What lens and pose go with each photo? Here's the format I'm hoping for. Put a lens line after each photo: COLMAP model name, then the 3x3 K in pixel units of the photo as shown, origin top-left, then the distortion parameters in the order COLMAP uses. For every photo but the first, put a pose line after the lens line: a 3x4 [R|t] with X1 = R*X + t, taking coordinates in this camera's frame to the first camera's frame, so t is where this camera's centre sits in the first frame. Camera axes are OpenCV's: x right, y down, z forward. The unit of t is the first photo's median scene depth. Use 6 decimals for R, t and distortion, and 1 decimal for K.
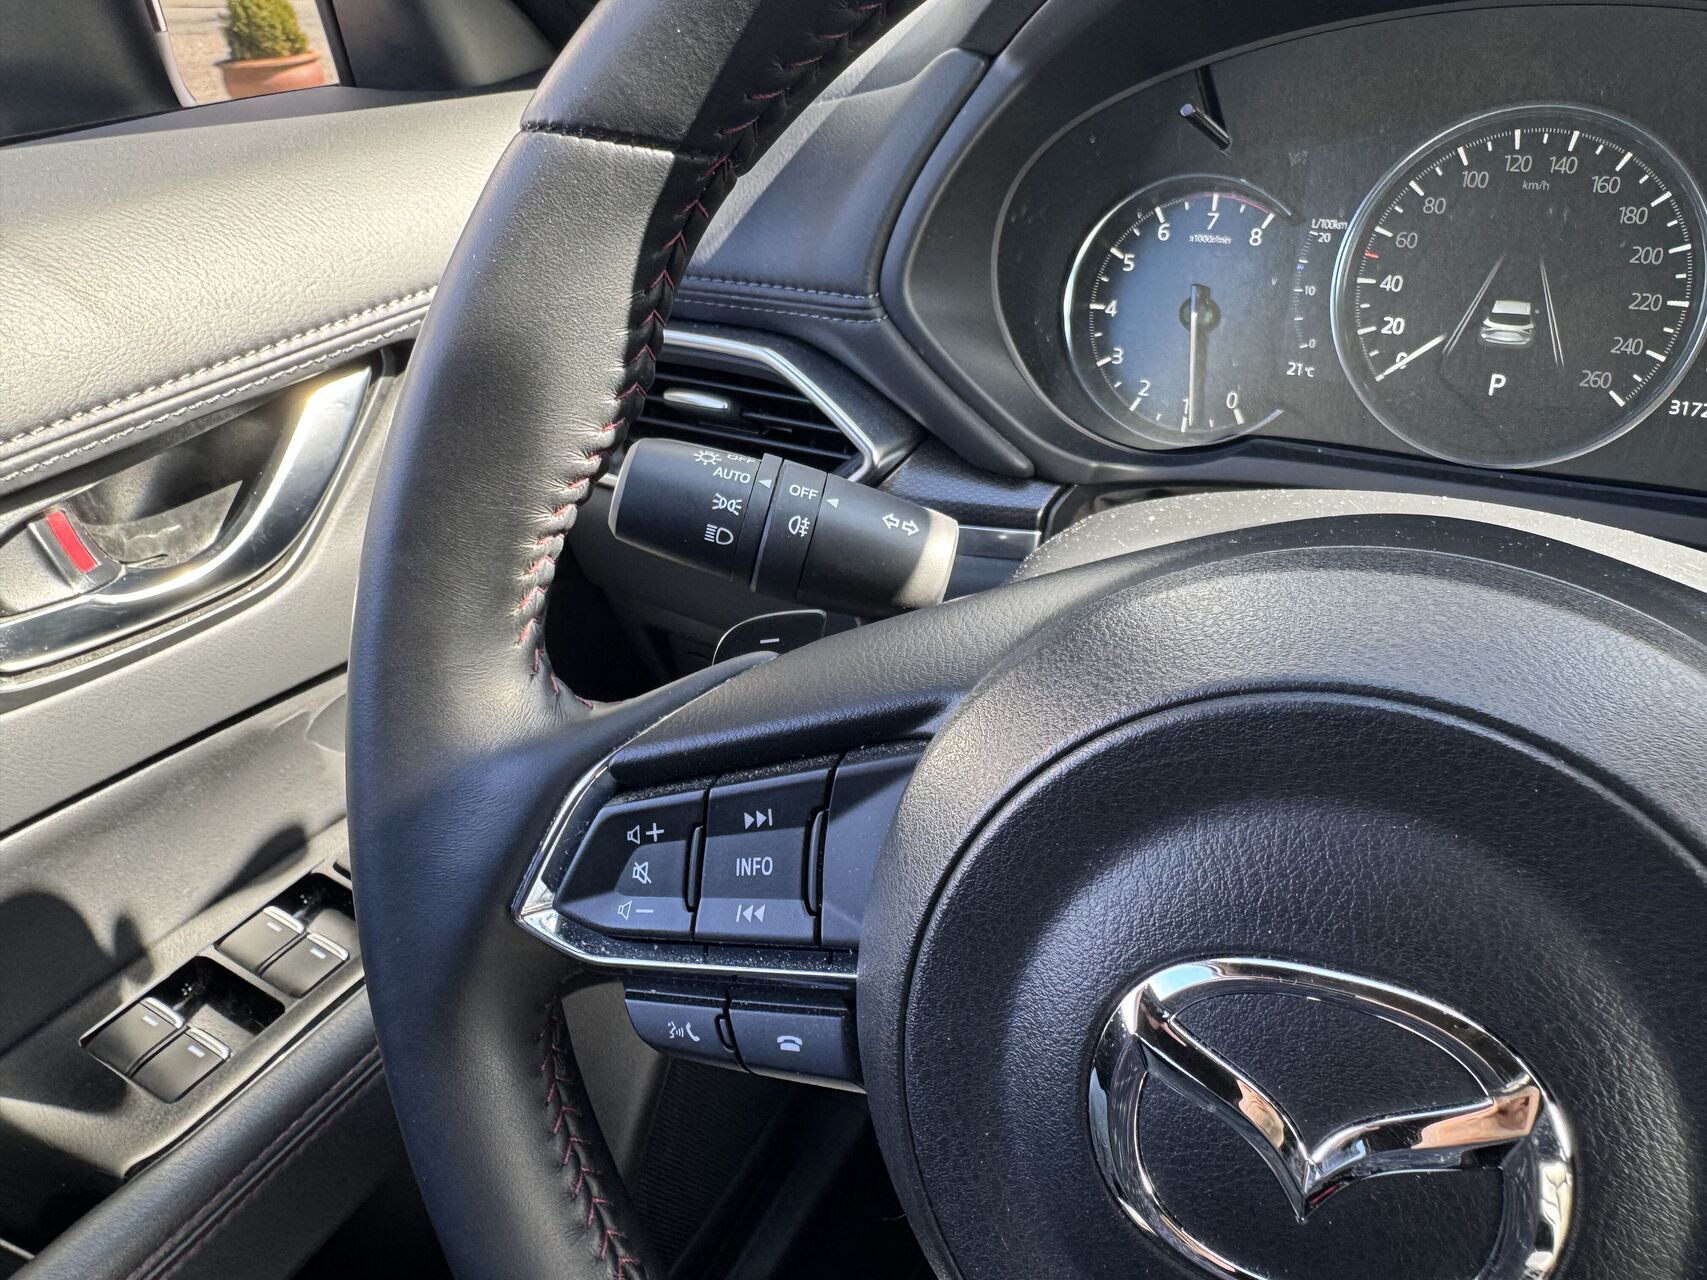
lens RADIAL K [[1289.1, 0, 851.9], [0, 1289.1, 661.1], [0, 0, 1]] dist [0.053730, -0.376930]
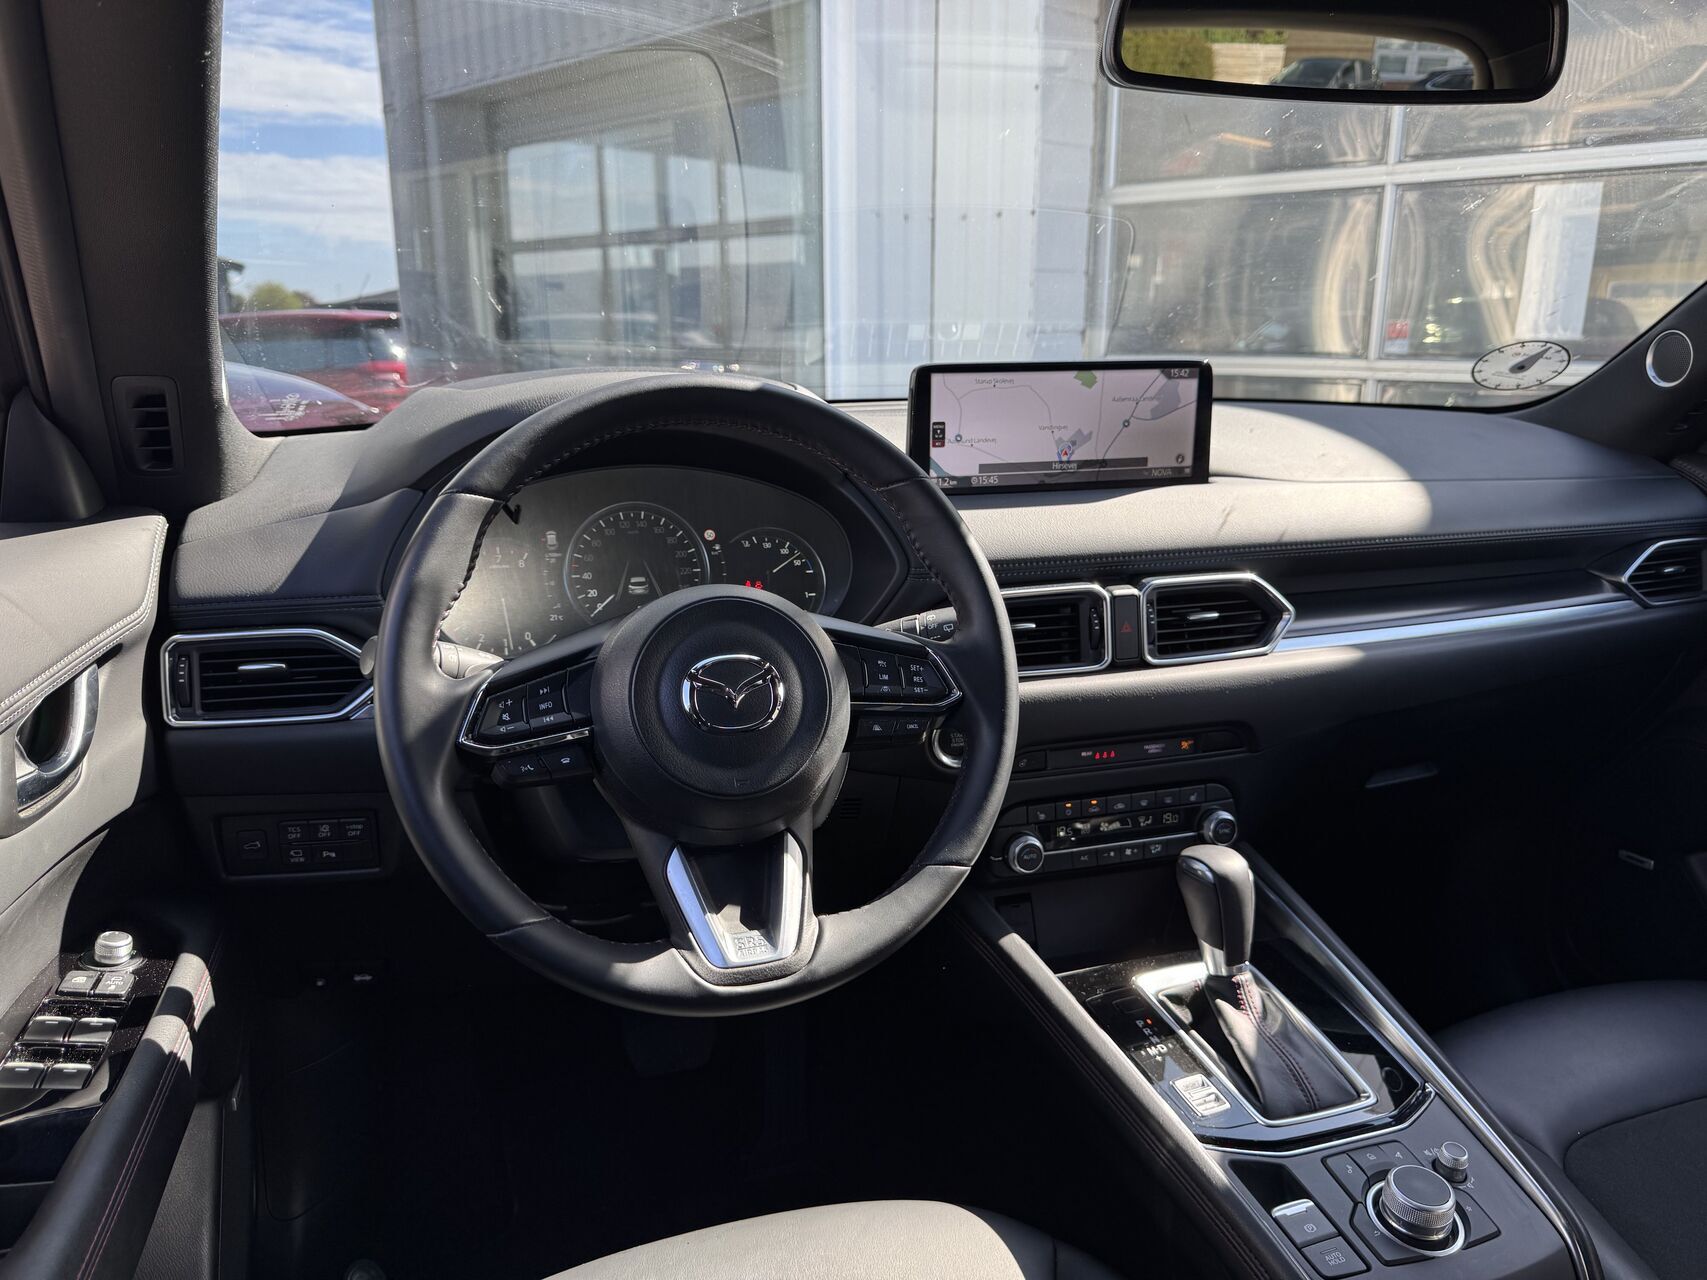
lens RADIAL K [[1204.4, 0, 853.5], [0, 1204.4, 640.0], [0, 0, 1]] dist [0.009471, -0.045188]
pose [[0.680955, -0.031579, 0.731644, -1.685562], [0.274062, 0.937460, -0.214613, 0.831284], [-0.679110, 0.346658, 0.647022, -1.463483]]
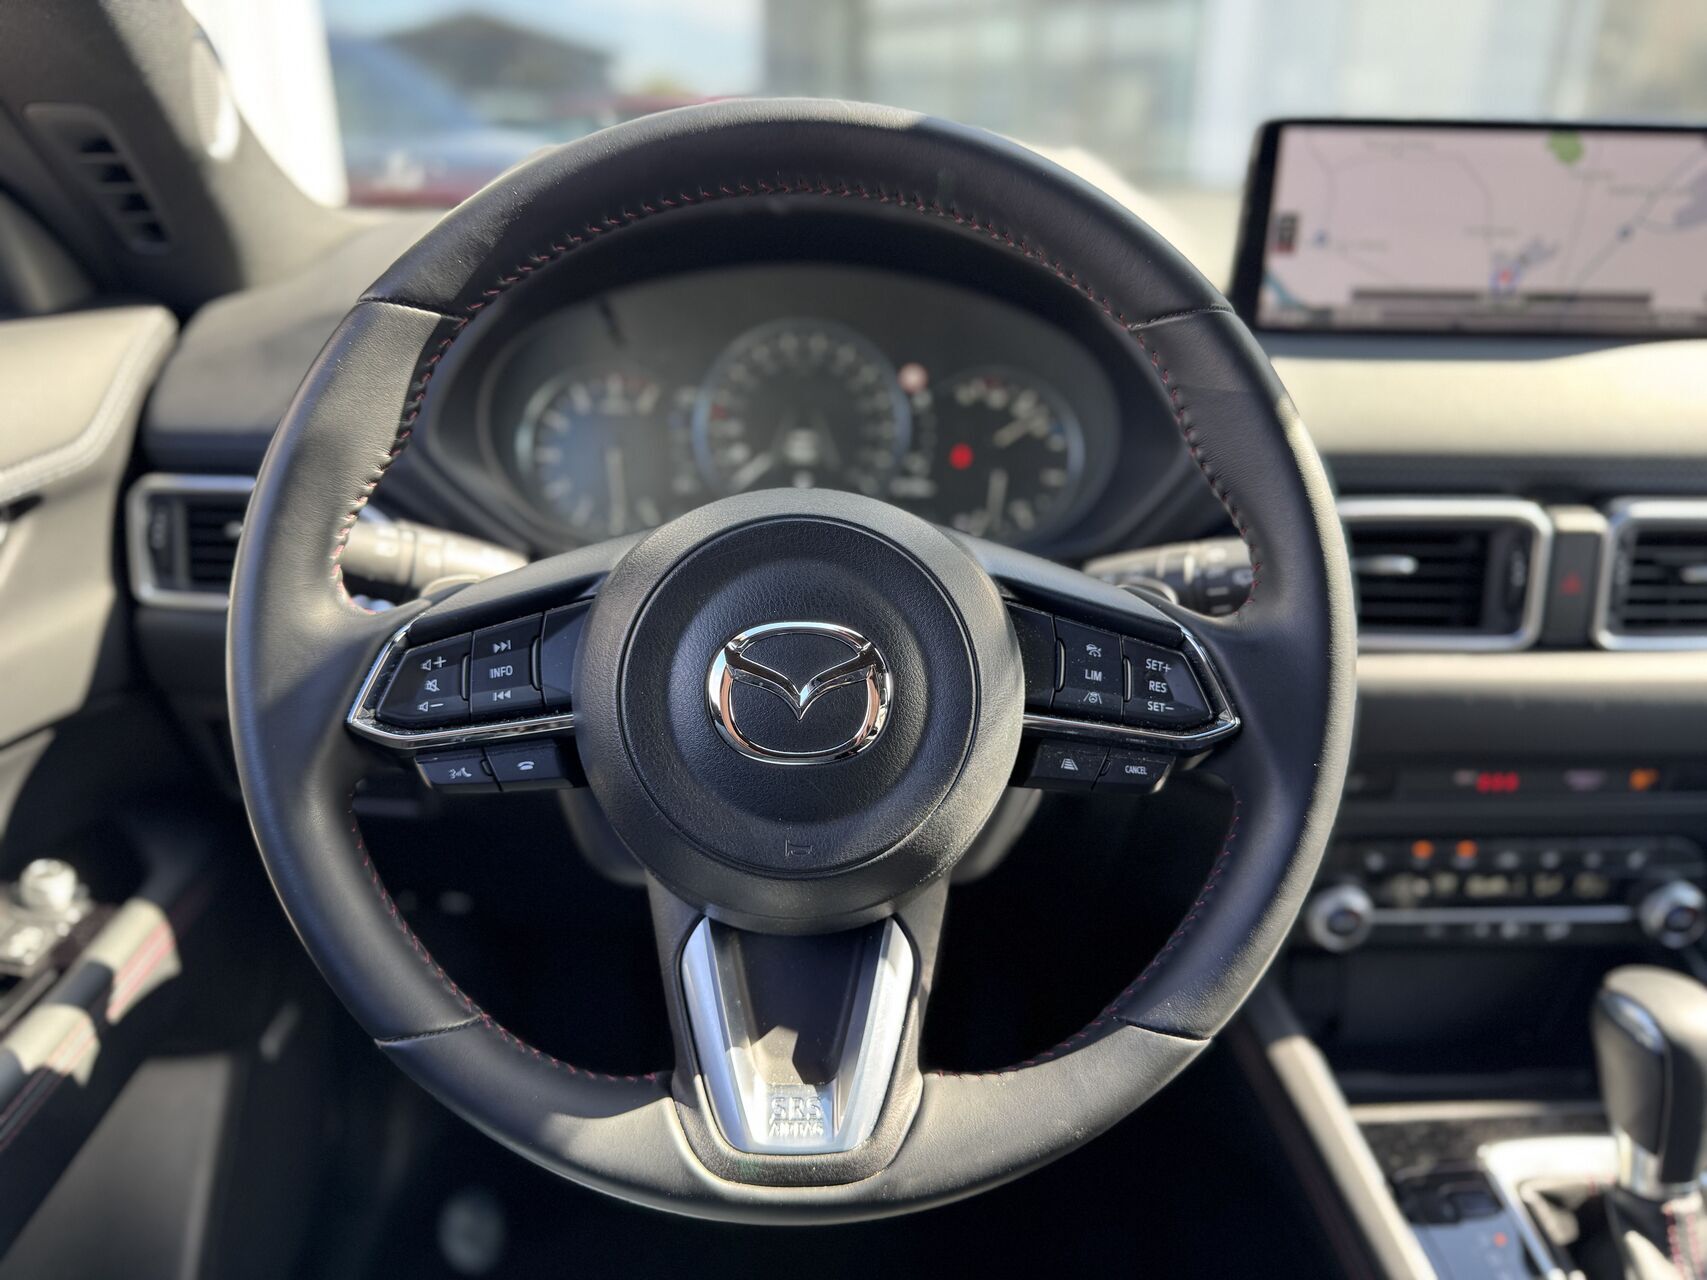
lens RADIAL K [[1204.4, 0, 853.5], [0, 1204.4, 640.0], [0, 0, 1]] dist [0.009471, -0.045188]
pose [[0.859097, -0.045126, 0.509819, -0.521641], [0.126872, 0.983792, -0.126713, 0.394427], [-0.495838, 0.173541, 0.850899, -0.771752]]
